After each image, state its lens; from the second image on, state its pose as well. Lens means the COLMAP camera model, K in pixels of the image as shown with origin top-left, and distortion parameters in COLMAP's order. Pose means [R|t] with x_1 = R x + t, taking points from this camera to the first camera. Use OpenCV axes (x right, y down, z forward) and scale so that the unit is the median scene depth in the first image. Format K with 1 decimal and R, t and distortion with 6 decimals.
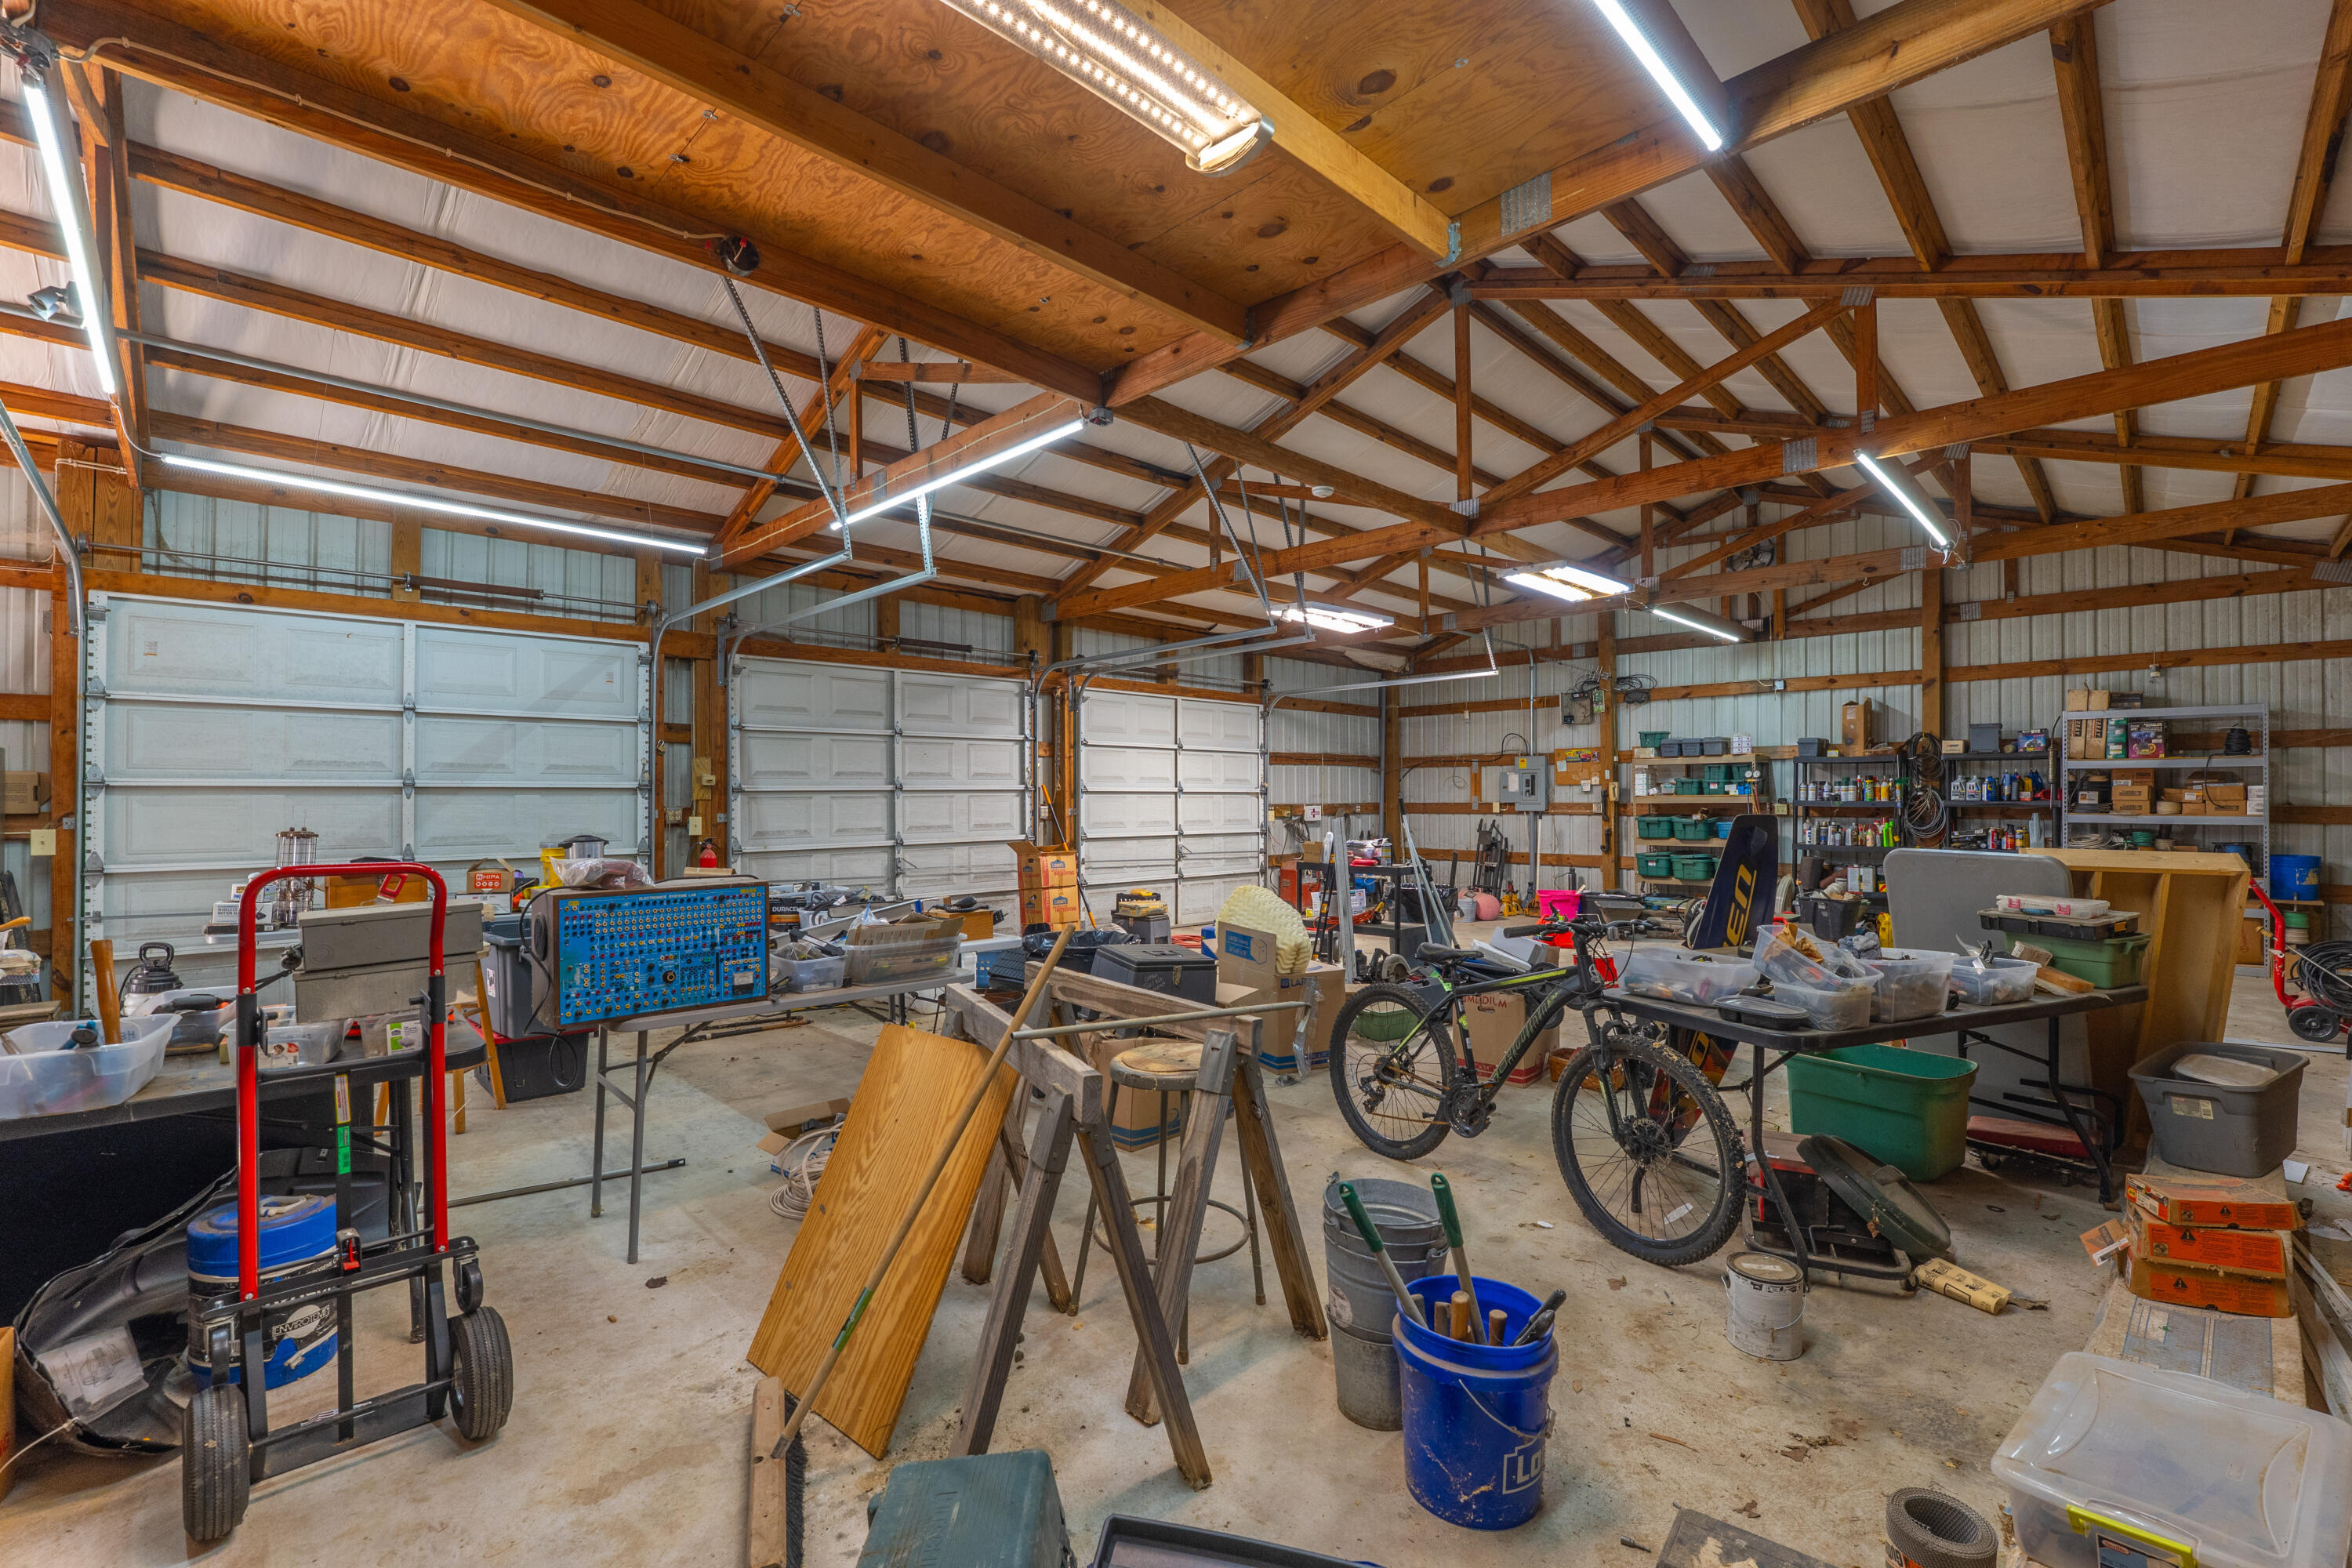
lens RADIAL K [[1006.6, 0, 1177.5], [0, 1006.6, 785.4], [0, 0, 1]] dist [-0.004006, -0.000271]
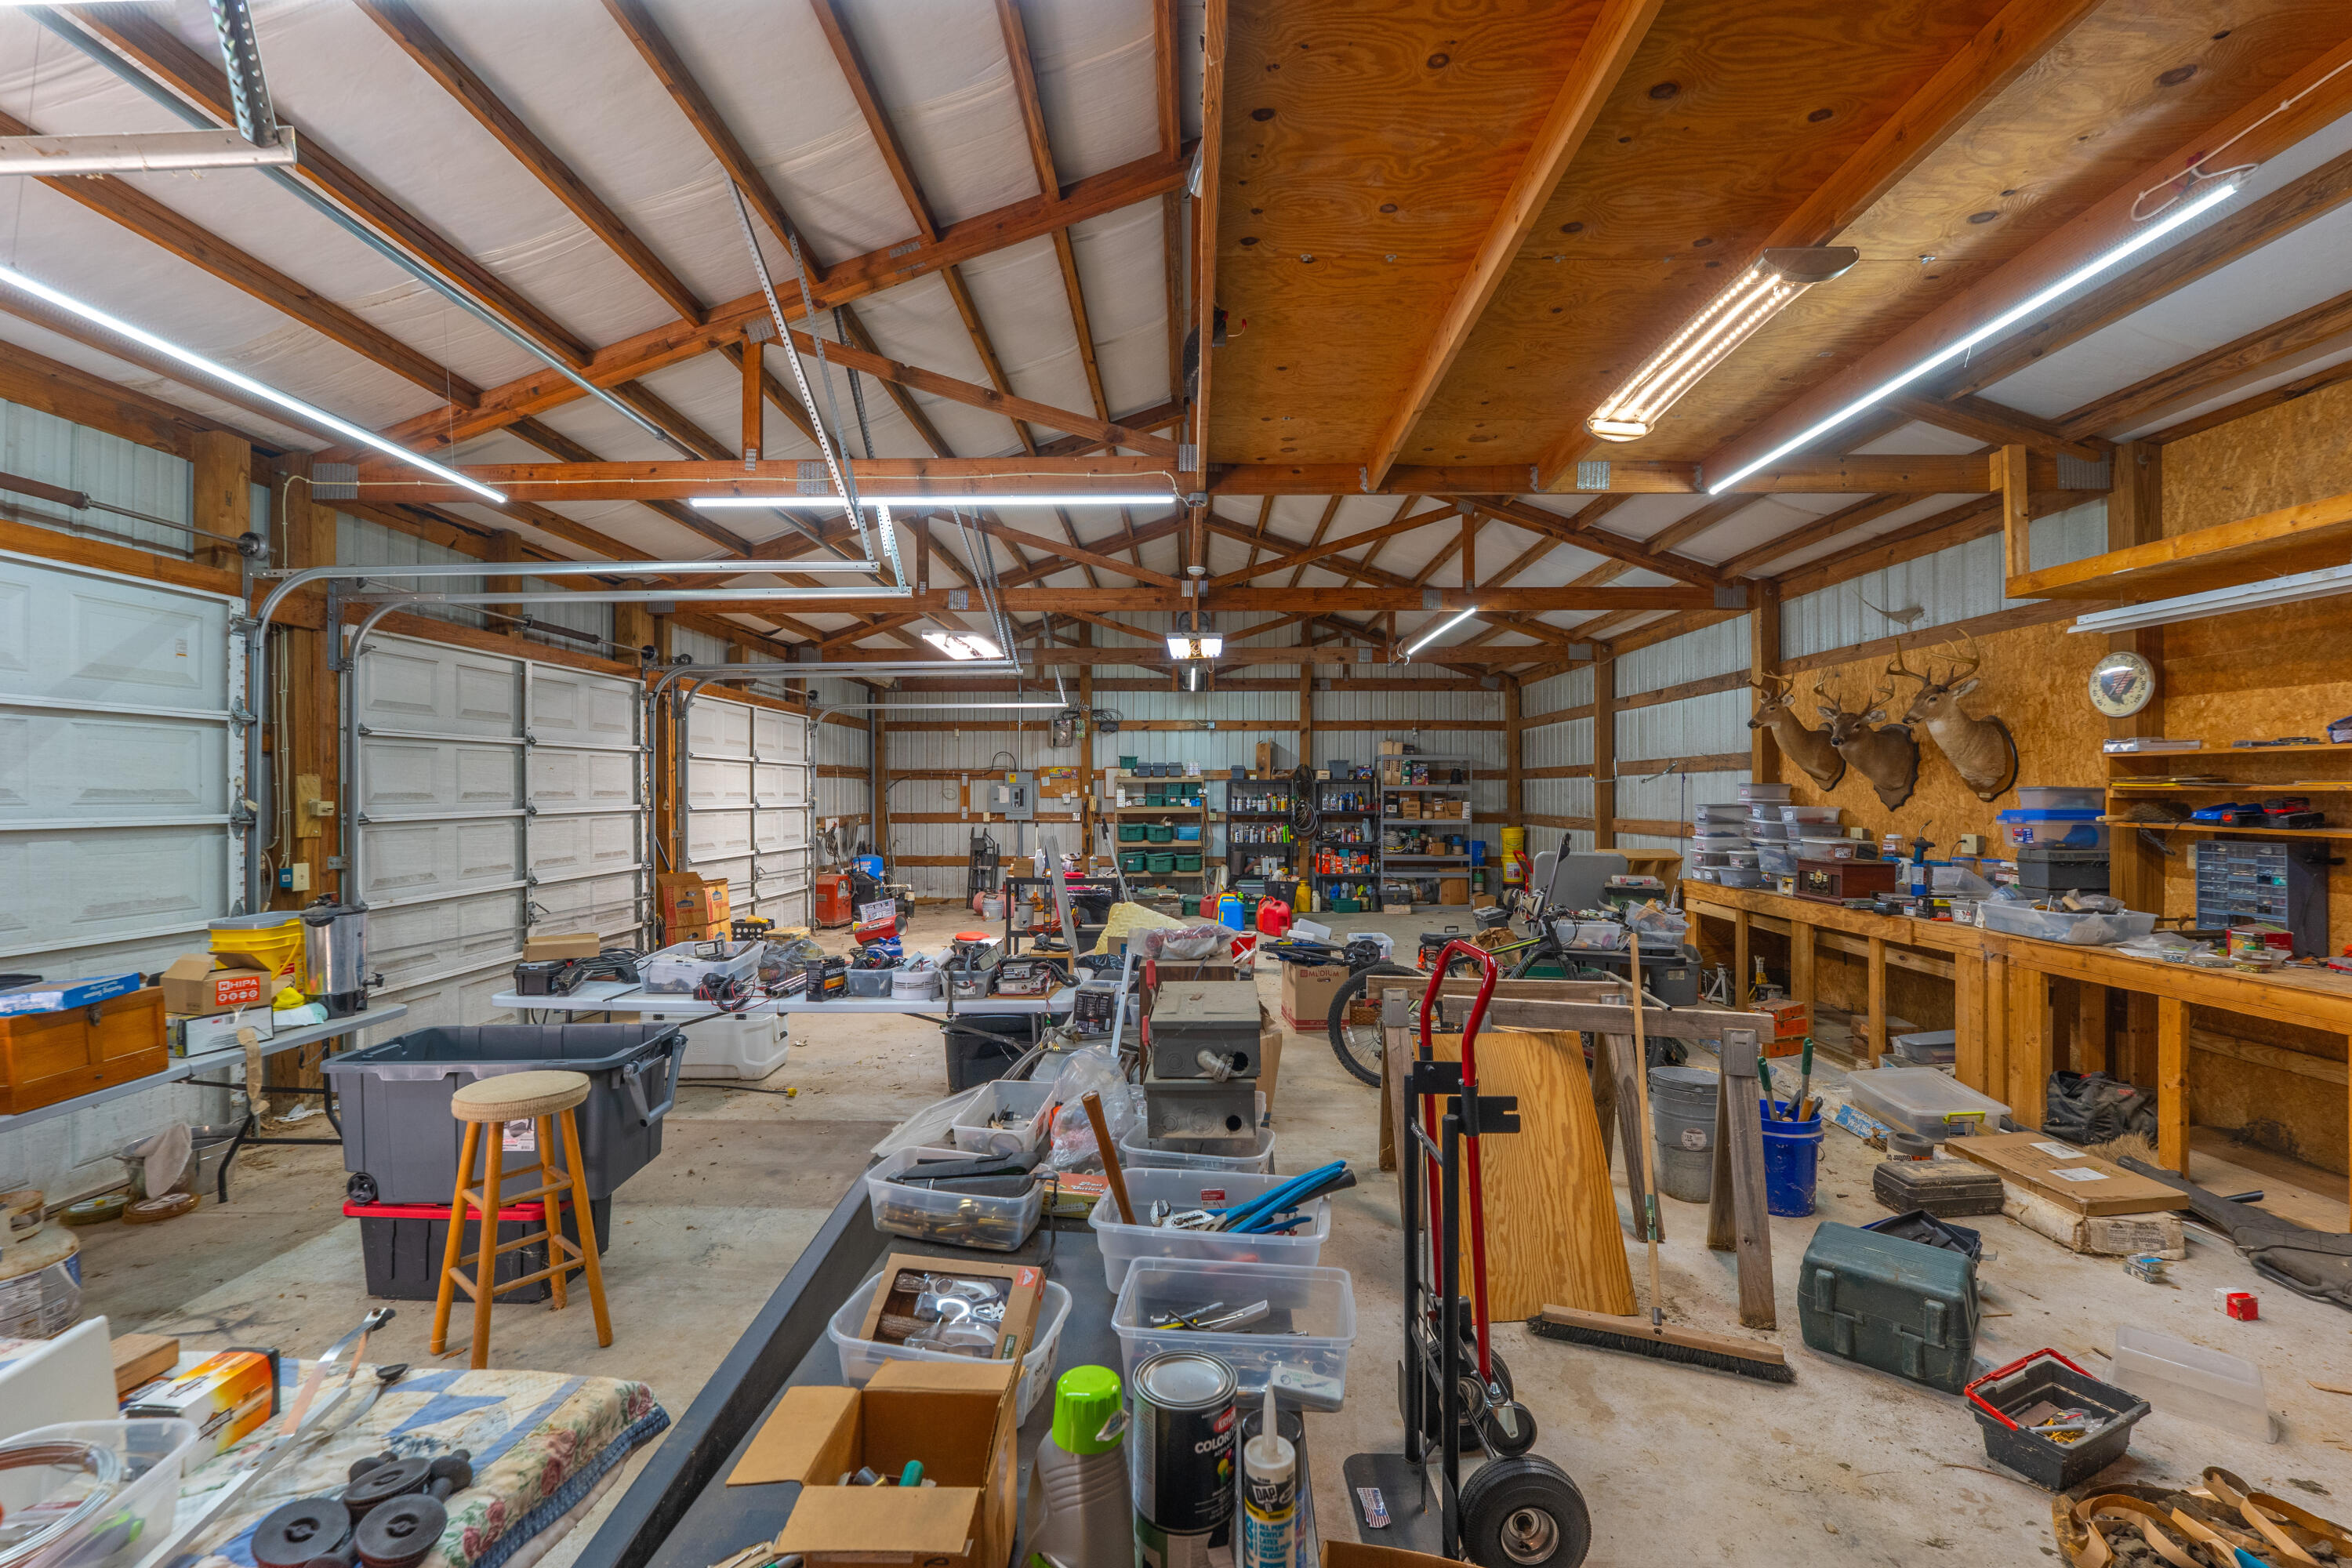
lens RADIAL K [[970.5, 0, 1169.4], [0, 970.5, 793.1], [0, 0, 1]] dist [0.002256, 0.000105]
pose [[0.727773, 0.000580, 0.685818, -0.358368], [-0.006980, 0.999954, 0.006561, -0.017145], [-0.685782, -0.009562, 0.727744, 0.092819]]
